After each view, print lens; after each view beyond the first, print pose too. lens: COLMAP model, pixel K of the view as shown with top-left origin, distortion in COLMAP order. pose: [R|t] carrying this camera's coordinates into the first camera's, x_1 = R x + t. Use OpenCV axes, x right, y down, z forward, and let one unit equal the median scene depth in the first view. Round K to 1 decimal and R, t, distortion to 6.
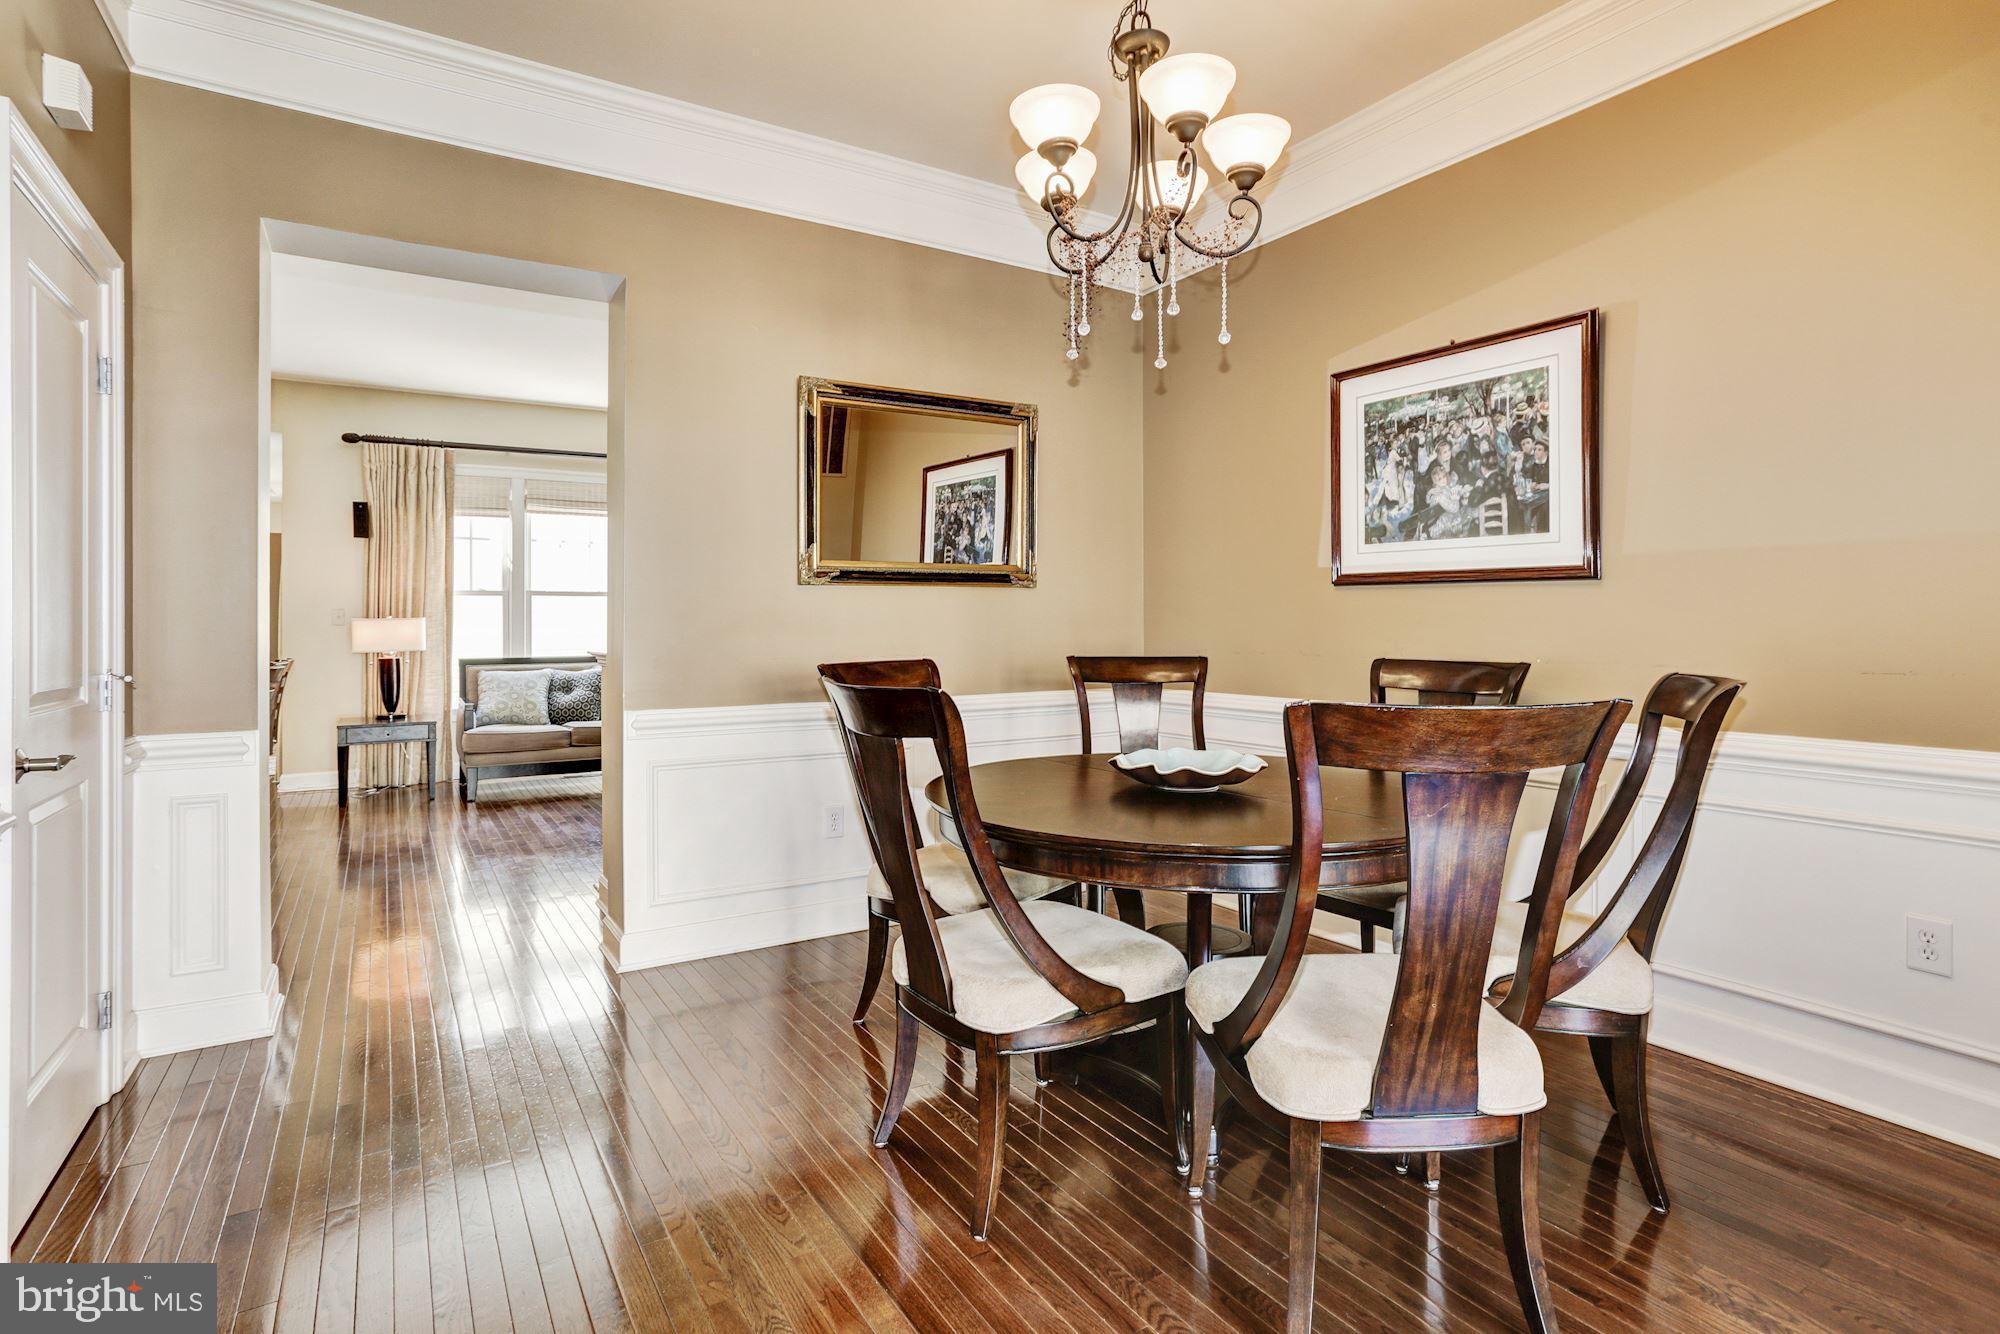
lens RADIAL K [[969.0, 0, 965.6], [0, 969.0, 612.6], [0, 0, 1]] dist [-0.041385, 0.021797]
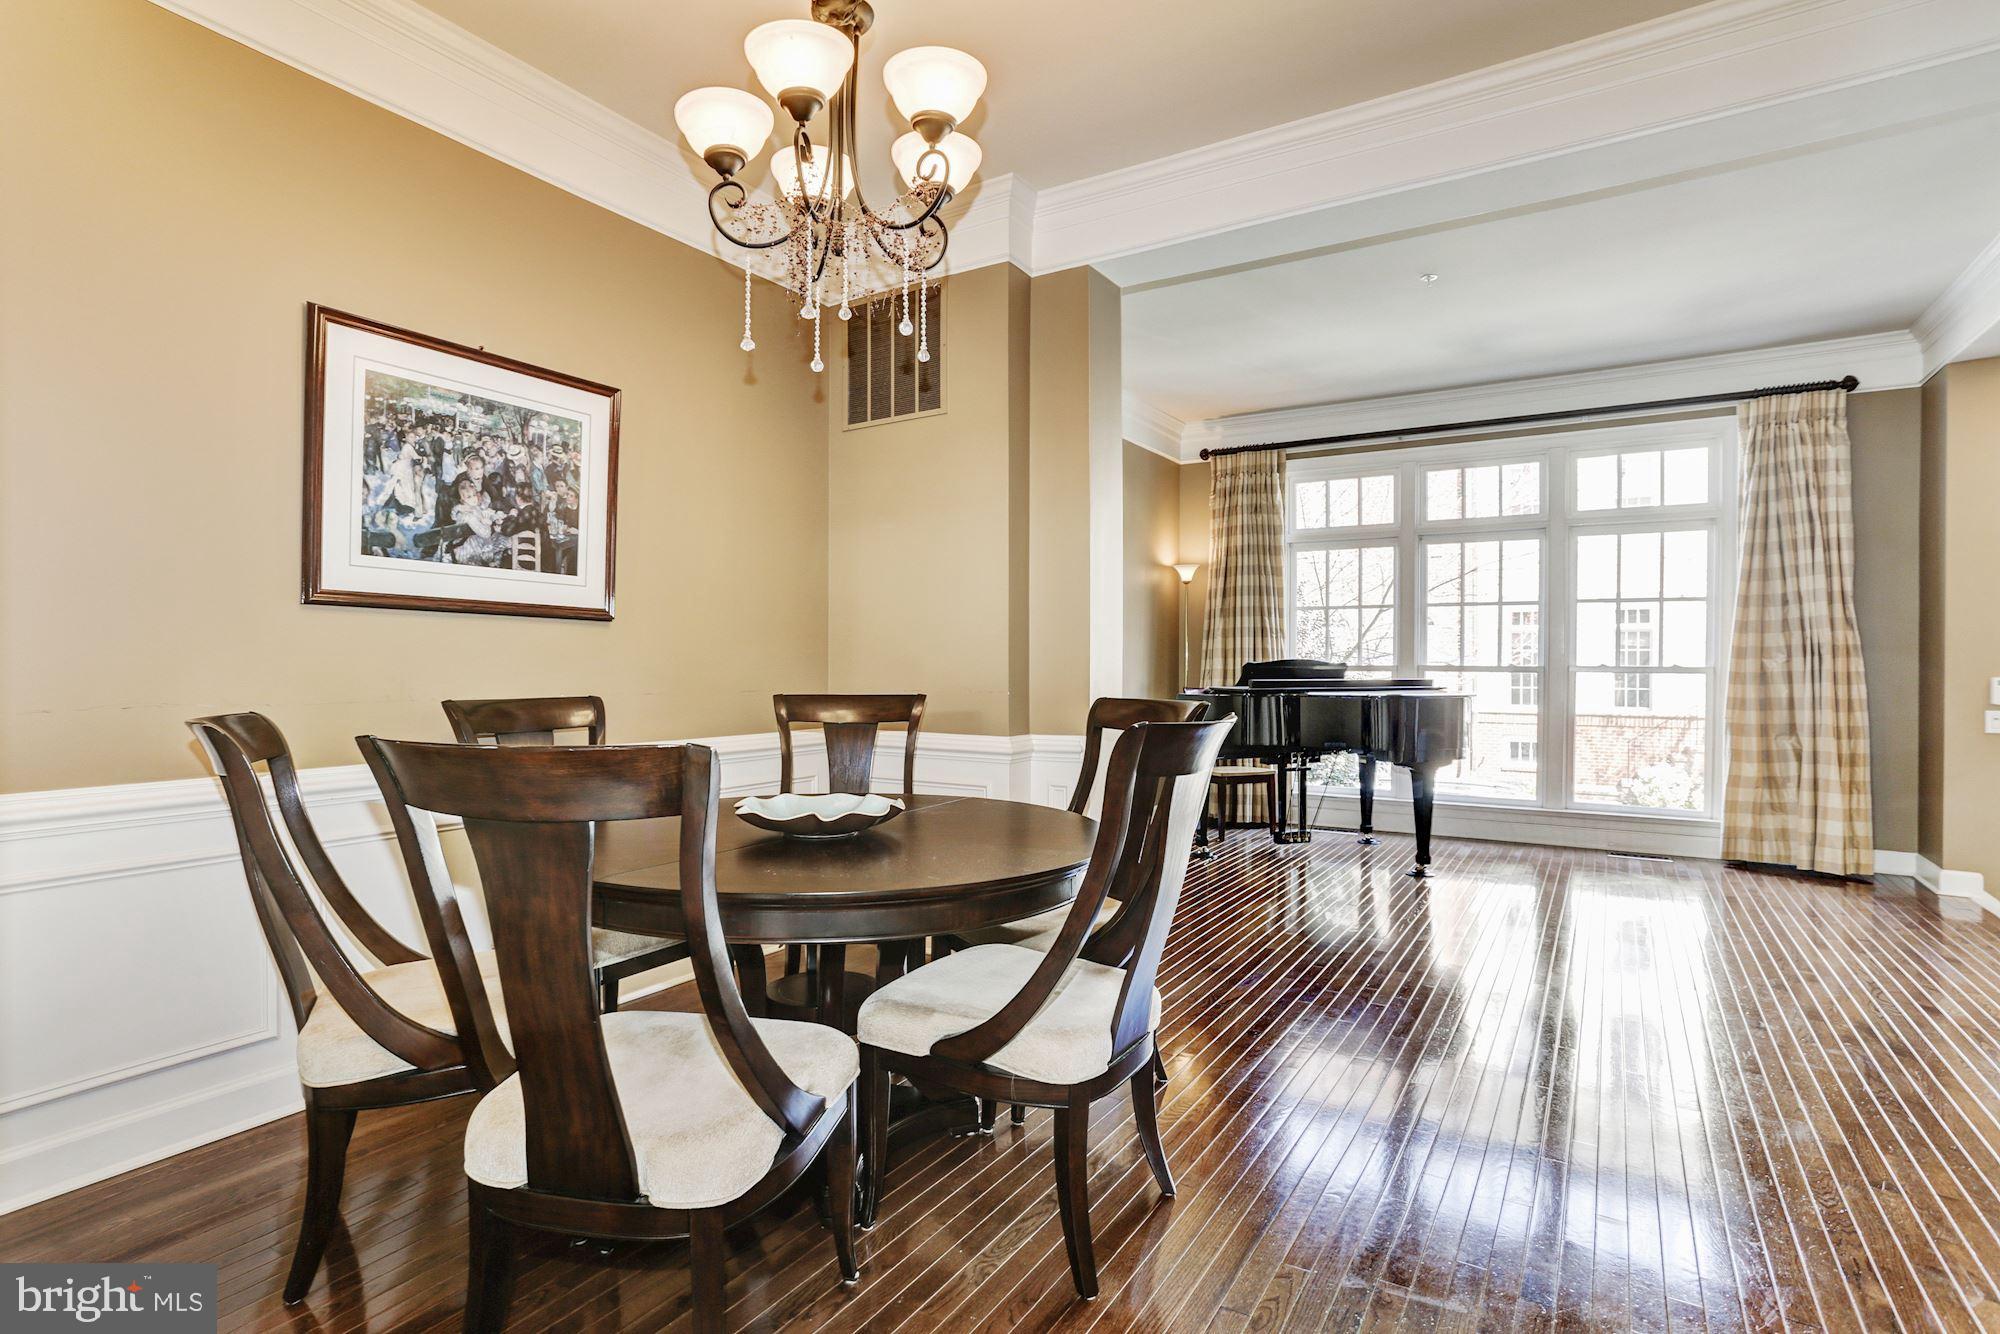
lens RADIAL K [[969.0, 0, 1016.0], [0, 969.0, 659.3], [0, 0, 1]] dist [-0.041385, 0.021797]
pose [[-0.454972, 0.003095, 0.890500, -0.498875], [-0.011454, 0.999891, -0.009328, 0.012959], [-0.890432, -0.014444, -0.454887, 0.910284]]
